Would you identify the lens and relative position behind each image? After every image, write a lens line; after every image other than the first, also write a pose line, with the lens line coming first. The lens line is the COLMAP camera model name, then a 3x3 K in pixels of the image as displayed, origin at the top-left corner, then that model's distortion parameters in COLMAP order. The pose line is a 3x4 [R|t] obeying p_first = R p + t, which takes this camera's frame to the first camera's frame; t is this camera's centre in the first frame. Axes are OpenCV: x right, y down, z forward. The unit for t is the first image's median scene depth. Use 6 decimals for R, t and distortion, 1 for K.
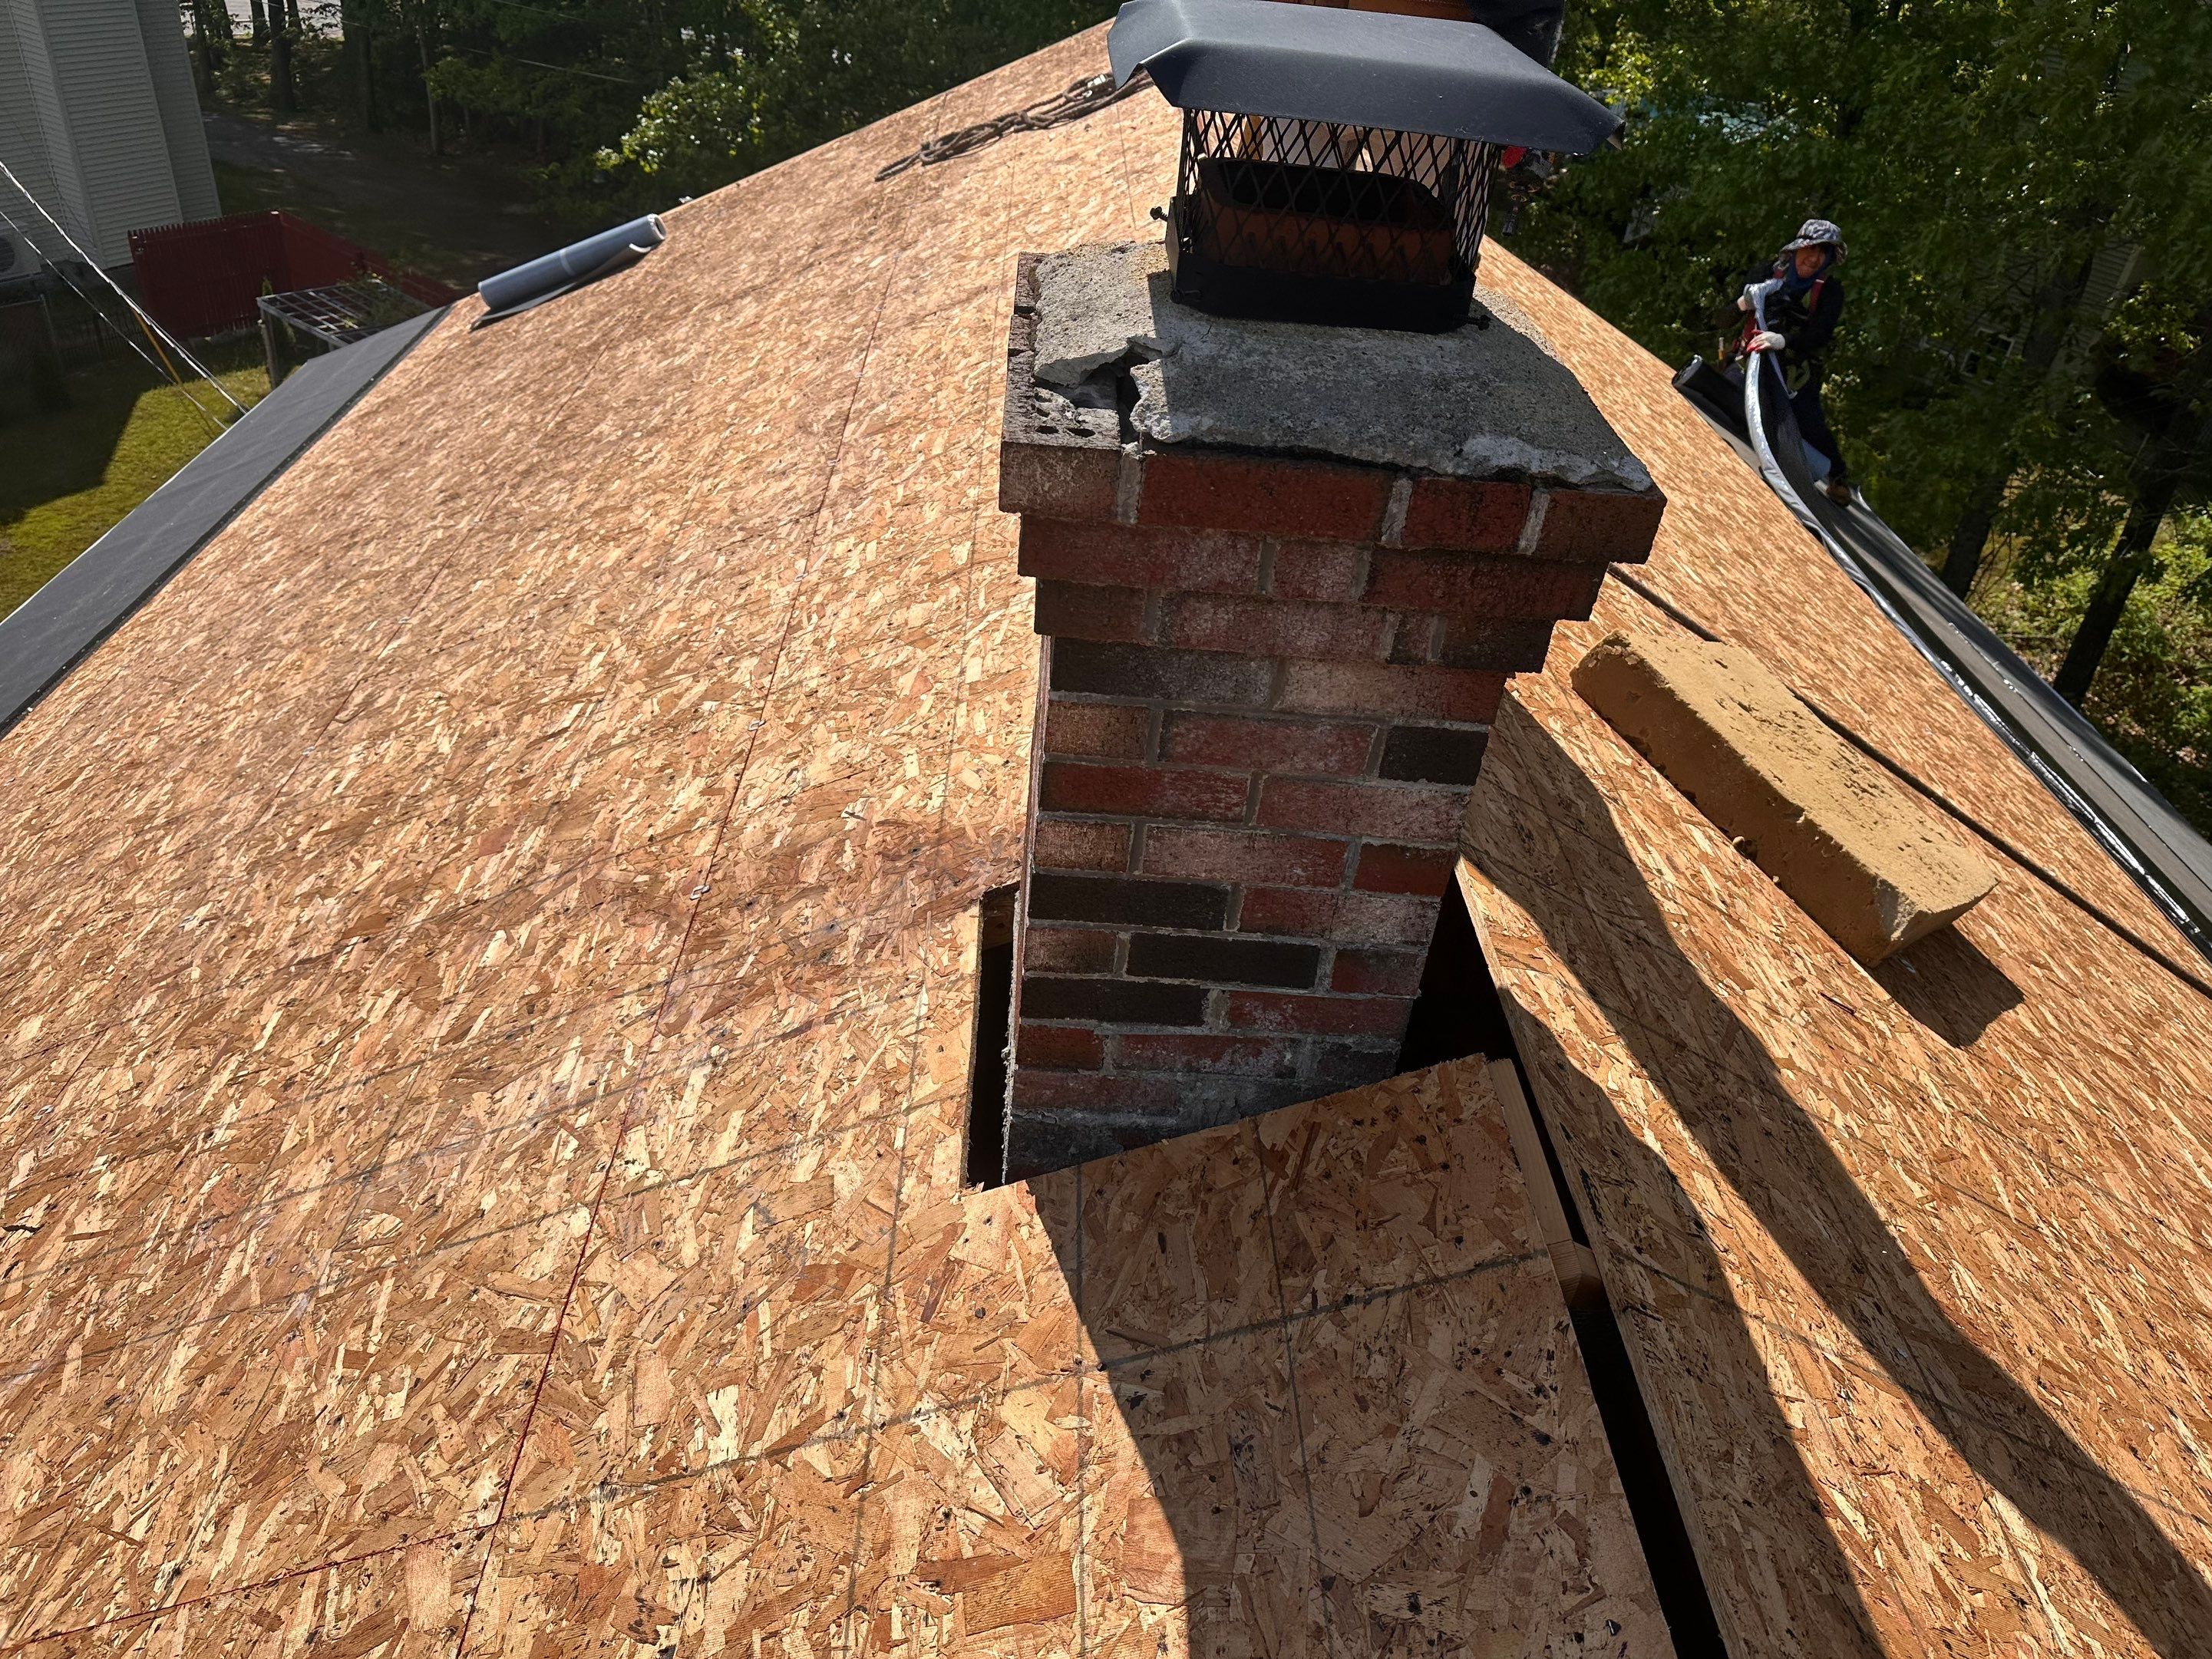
lens RADIAL K [[1542.1, 0, 1151.7], [0, 1542.1, 833.8], [0, 0, 1]] dist [0.071020, -0.109250]
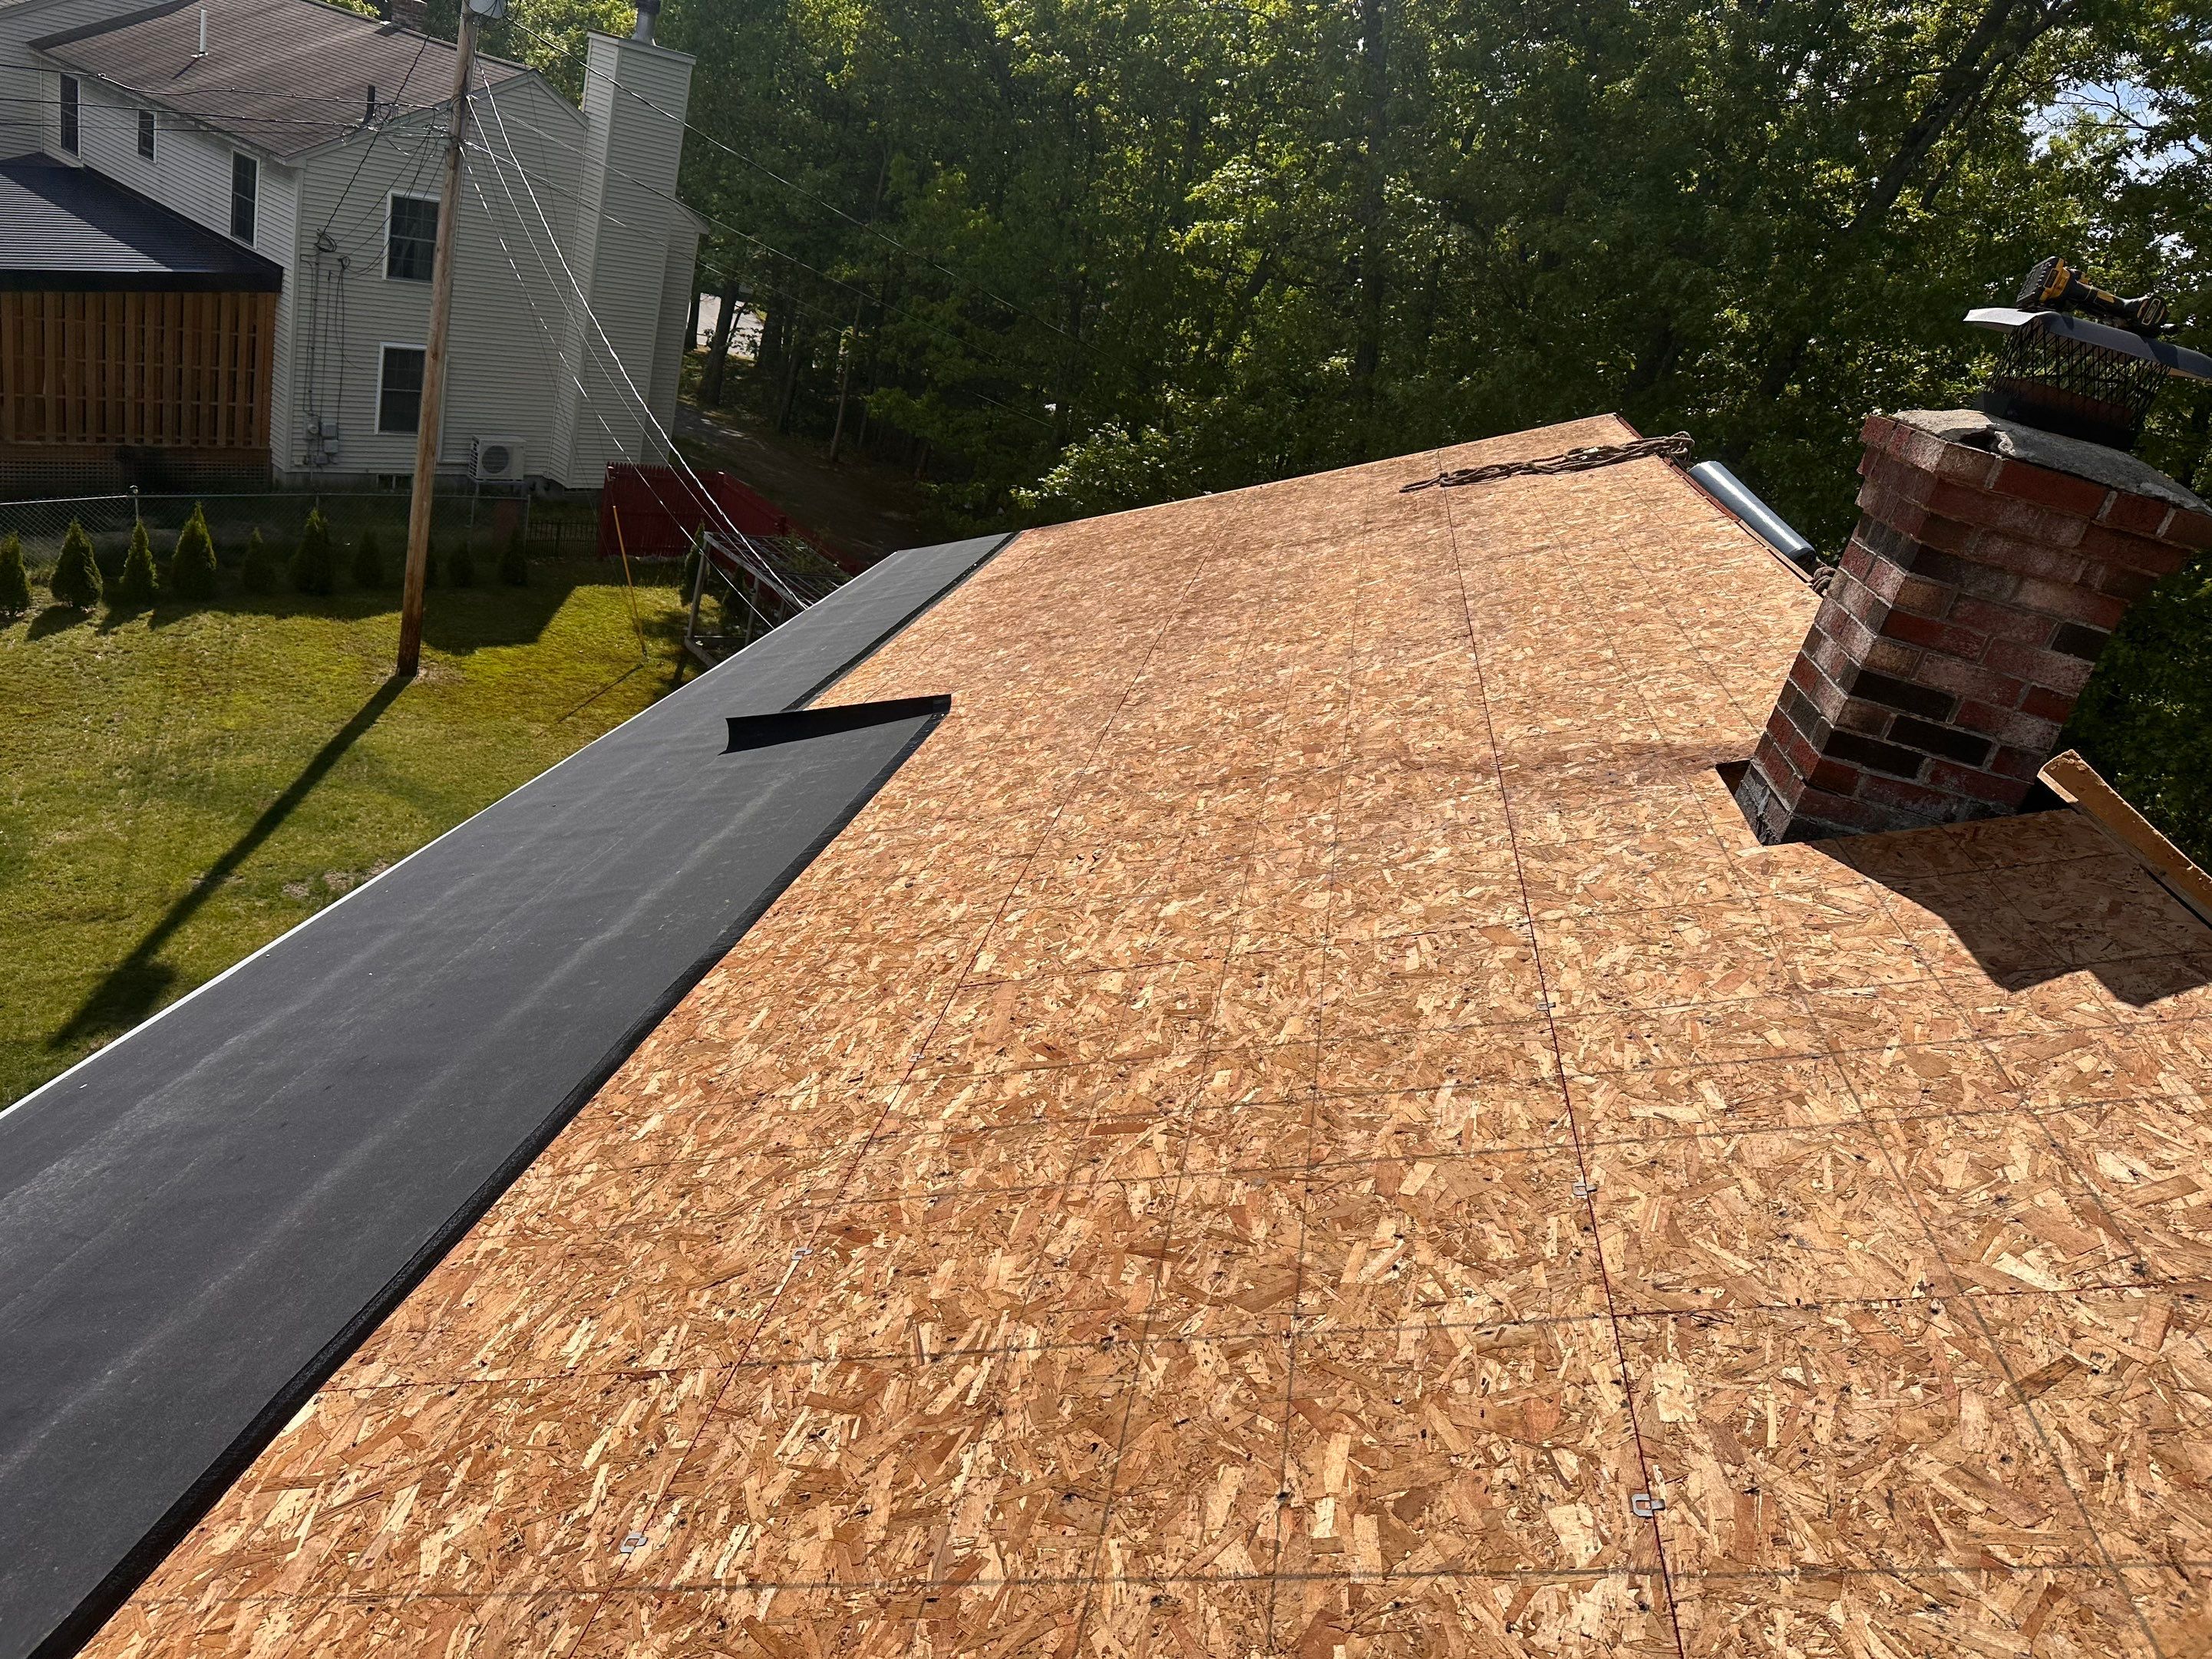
lens RADIAL K [[1542.1, 0, 1151.7], [0, 1542.1, 833.8], [0, 0, 1]] dist [0.071020, -0.109250]
pose [[0.969146, 0.210144, -0.128826, -0.489323], [-0.234702, 0.946419, -0.221823, 0.659077], [0.075308, 0.245214, 0.966539, -0.742299]]
